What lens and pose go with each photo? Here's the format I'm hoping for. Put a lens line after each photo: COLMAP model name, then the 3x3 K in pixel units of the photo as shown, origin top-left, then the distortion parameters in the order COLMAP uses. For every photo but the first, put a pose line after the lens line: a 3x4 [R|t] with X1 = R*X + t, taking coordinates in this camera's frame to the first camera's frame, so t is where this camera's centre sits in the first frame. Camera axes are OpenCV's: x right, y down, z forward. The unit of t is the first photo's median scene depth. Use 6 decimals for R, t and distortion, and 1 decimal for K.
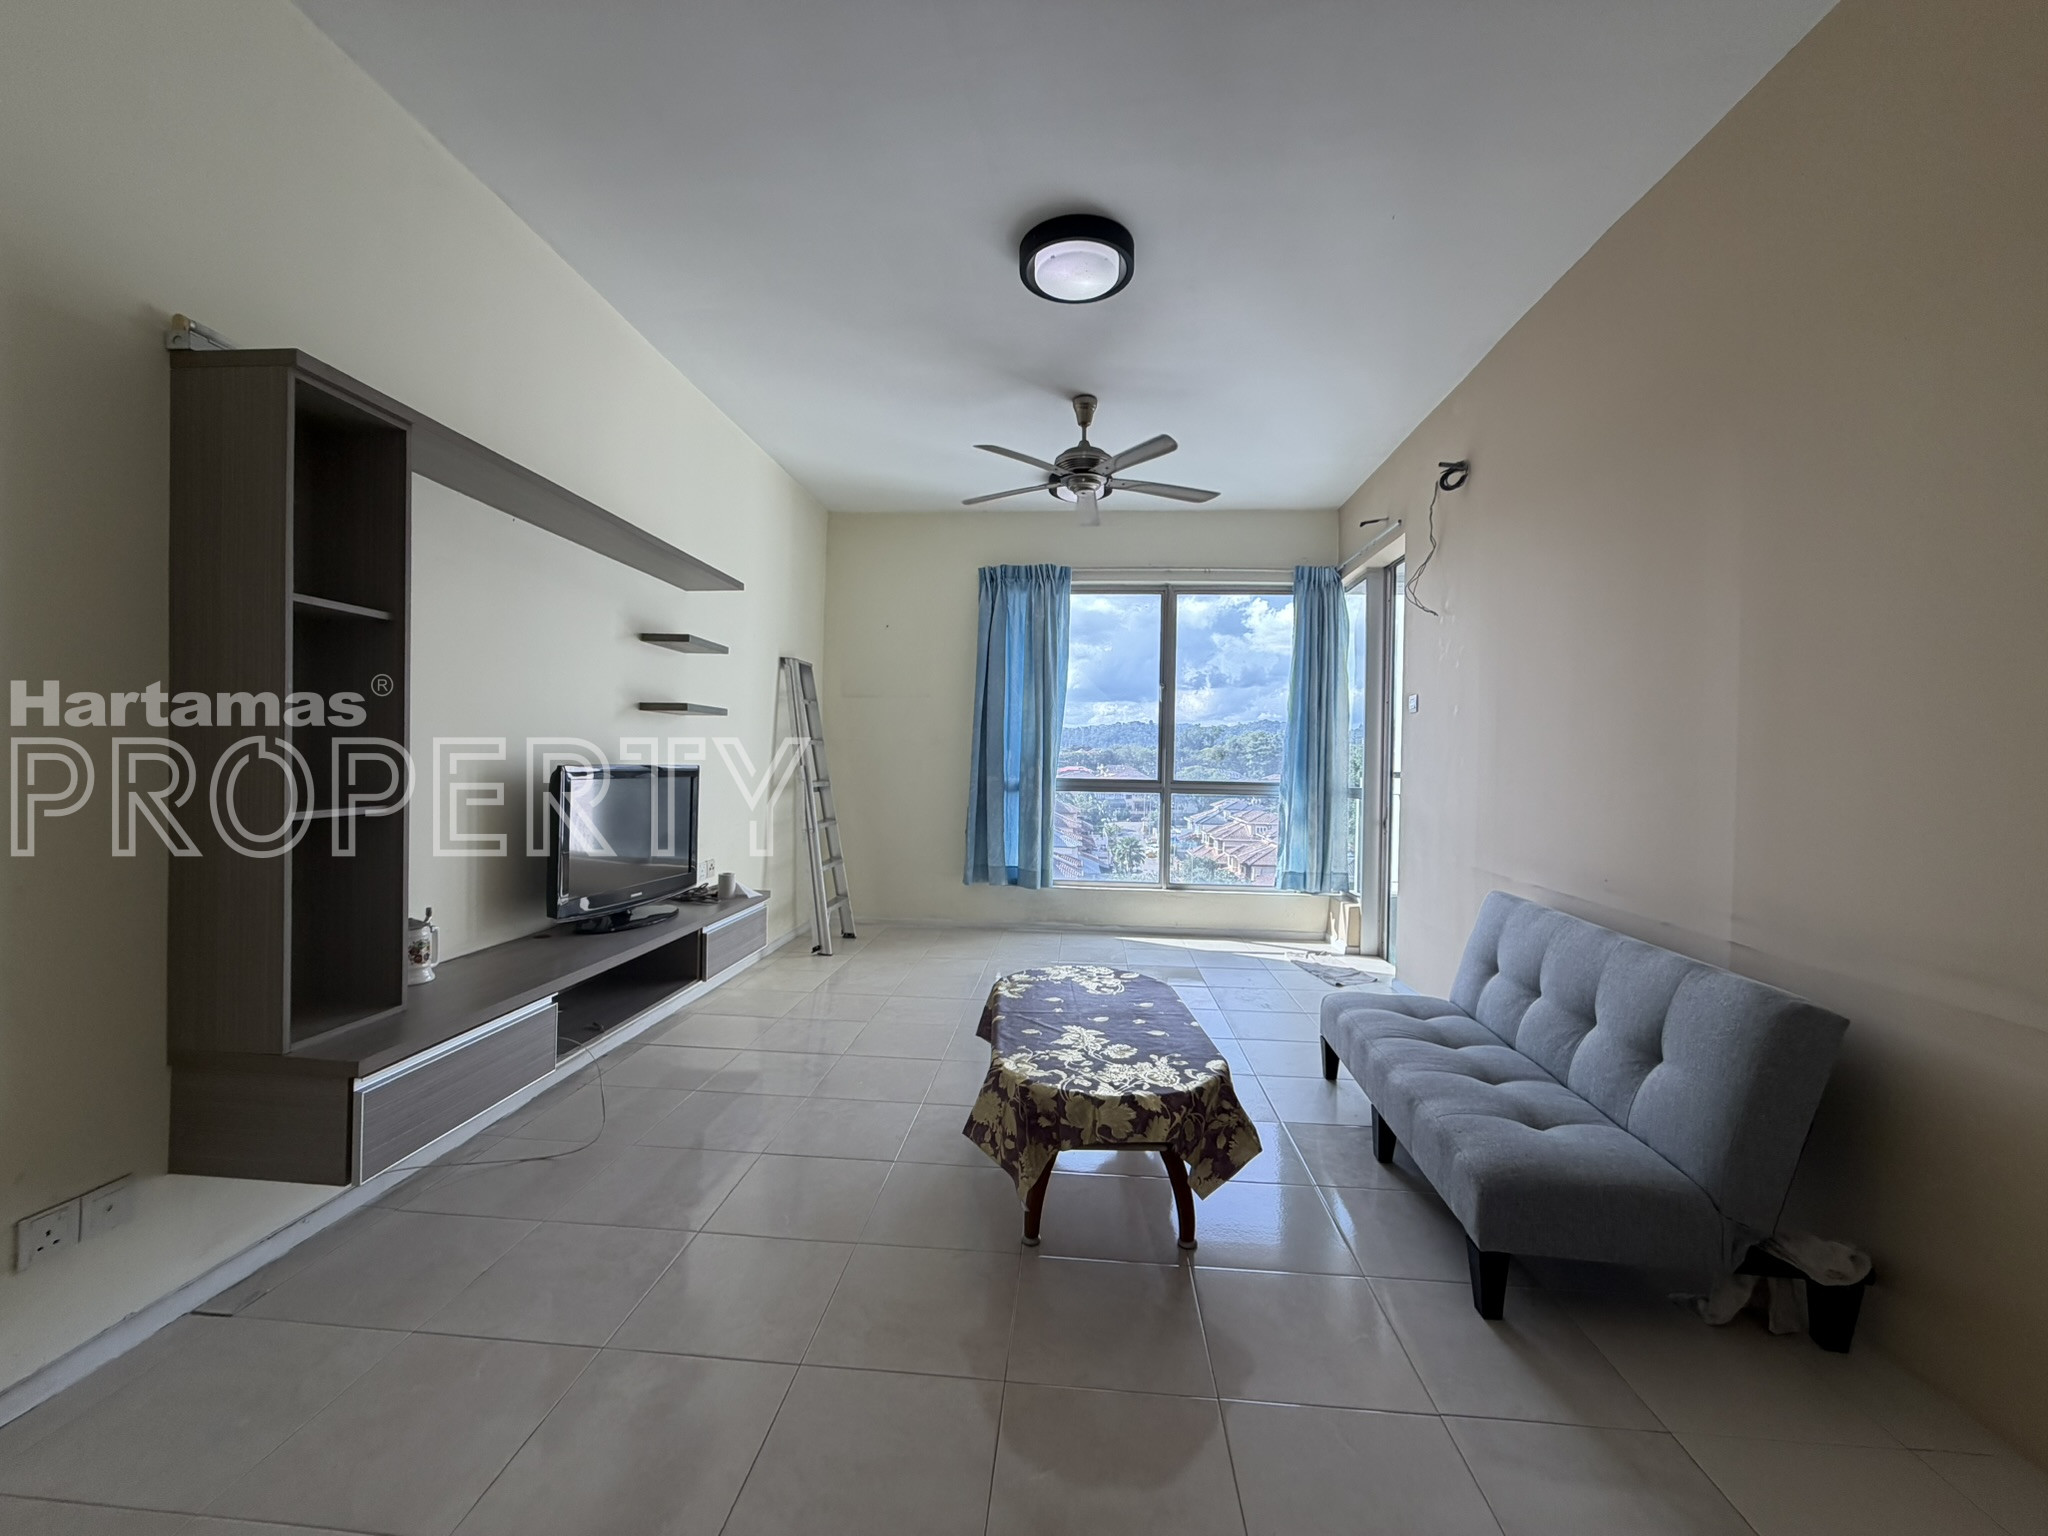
lens RADIAL K [[816.5, 0, 1018.8], [0, 816.5, 758.4], [0, 0, 1]] dist [-0.002308, 0.000556]
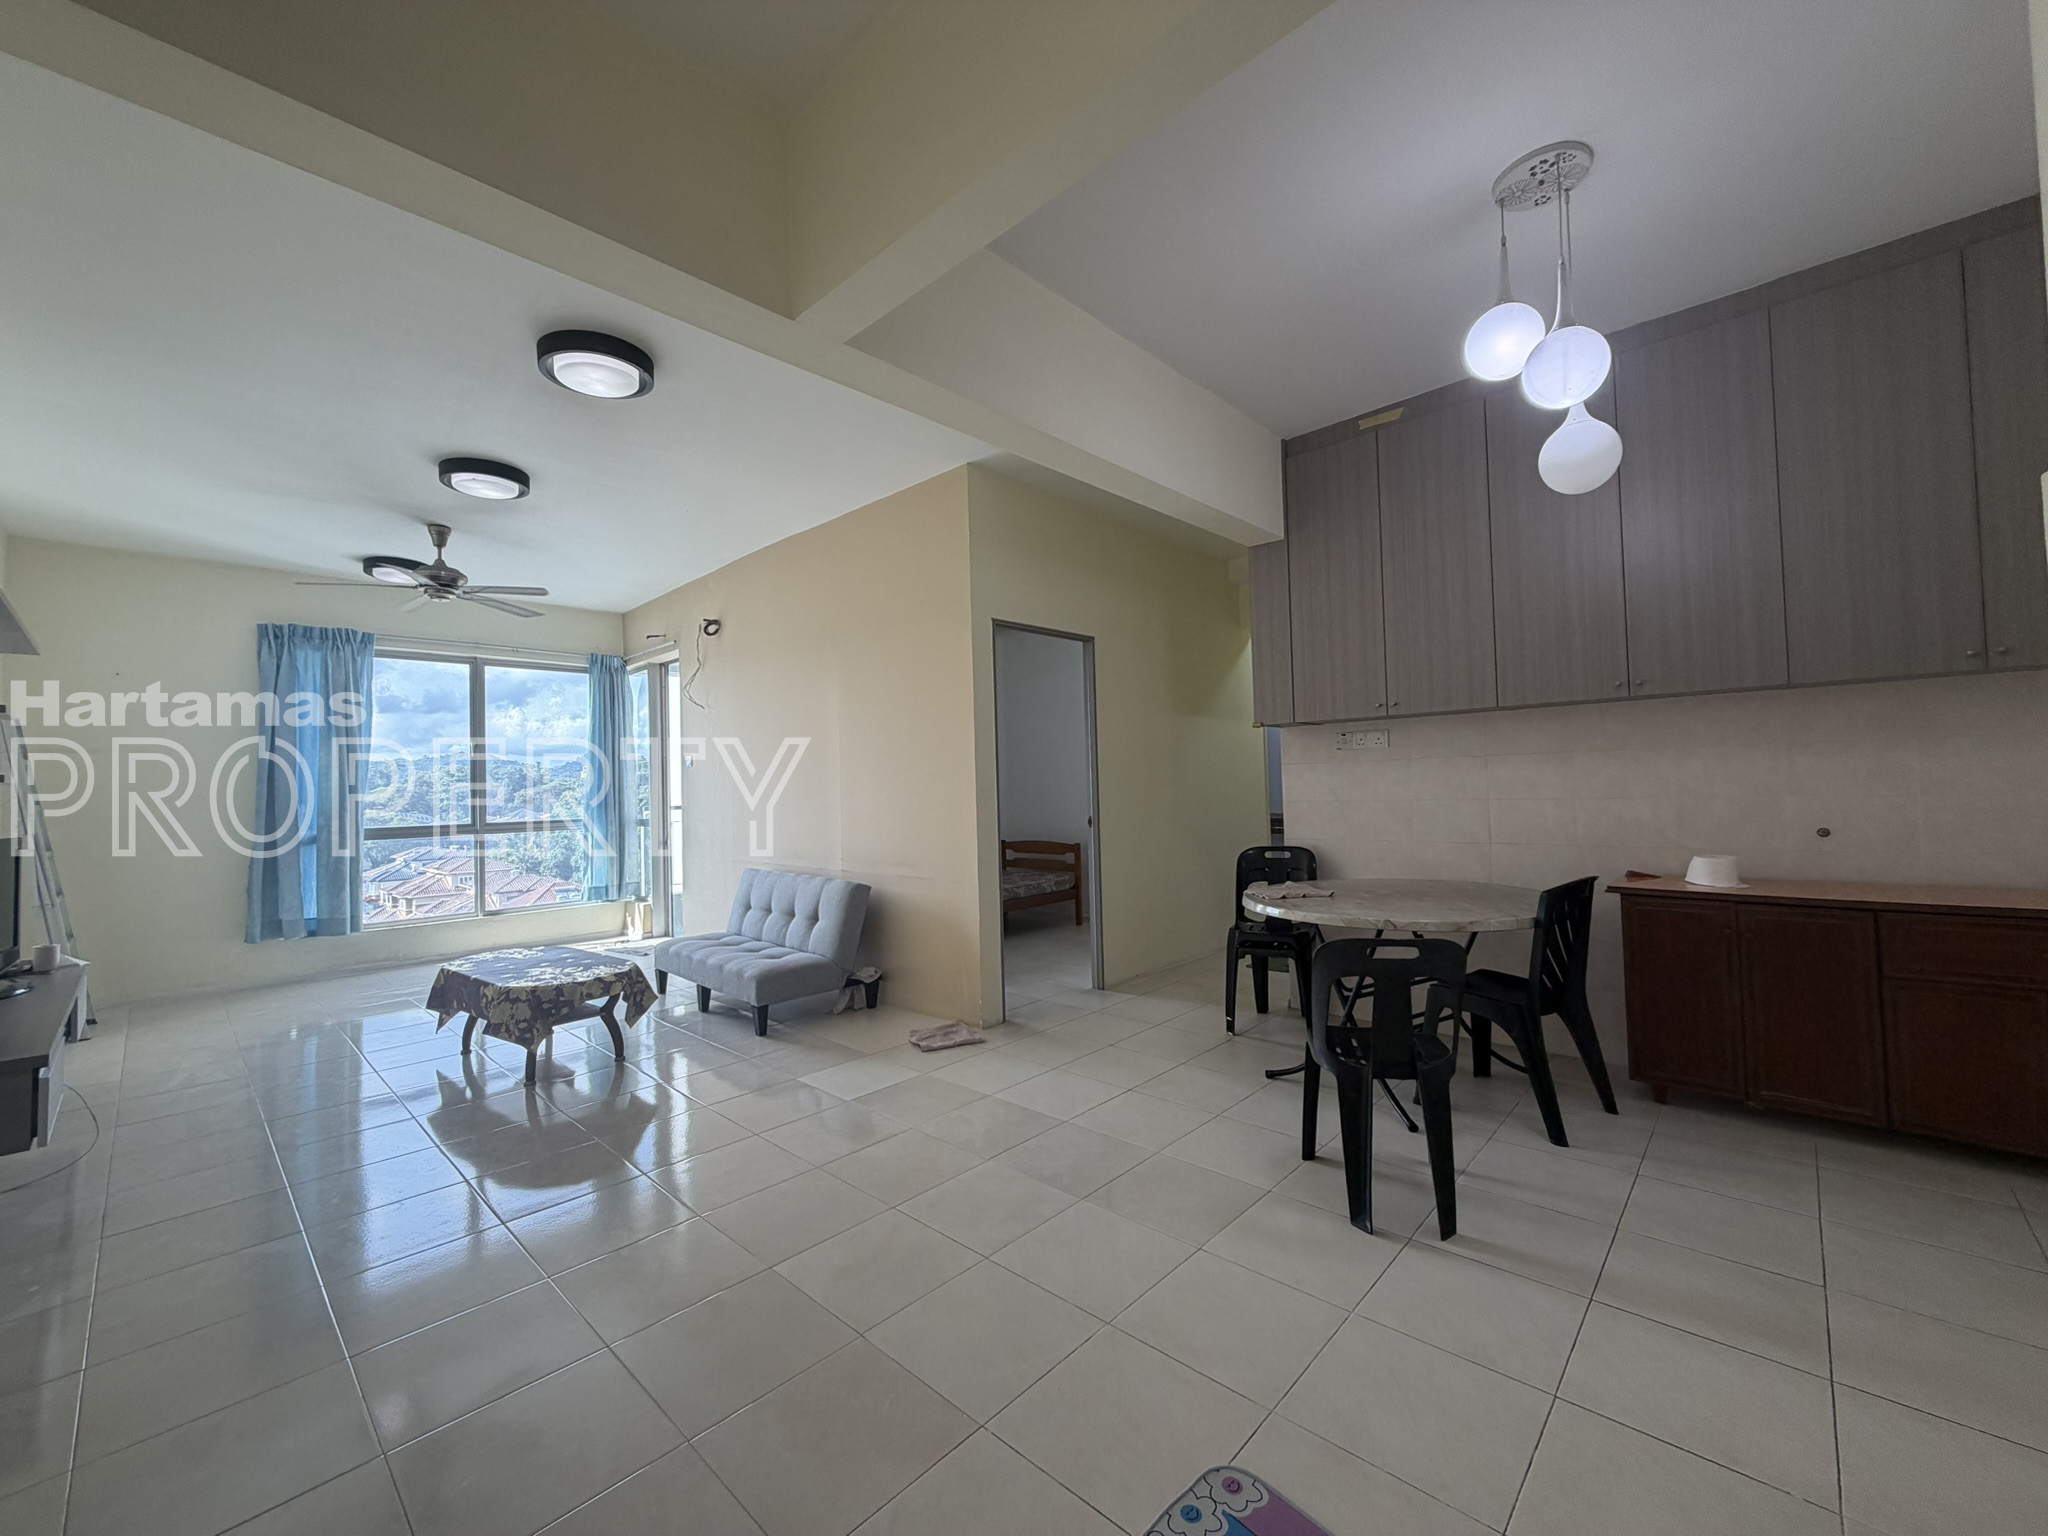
lens RADIAL K [[816.5, 0, 1018.7], [0, 816.5, 776.6], [0, 0, 1]] dist [-0.002308, 0.000556]
pose [[0.630224, -0.027288, 0.775934, -0.259973], [0.039942, 0.999198, 0.002698, -0.013443], [-0.775385, 0.029292, 0.630809, -0.369318]]
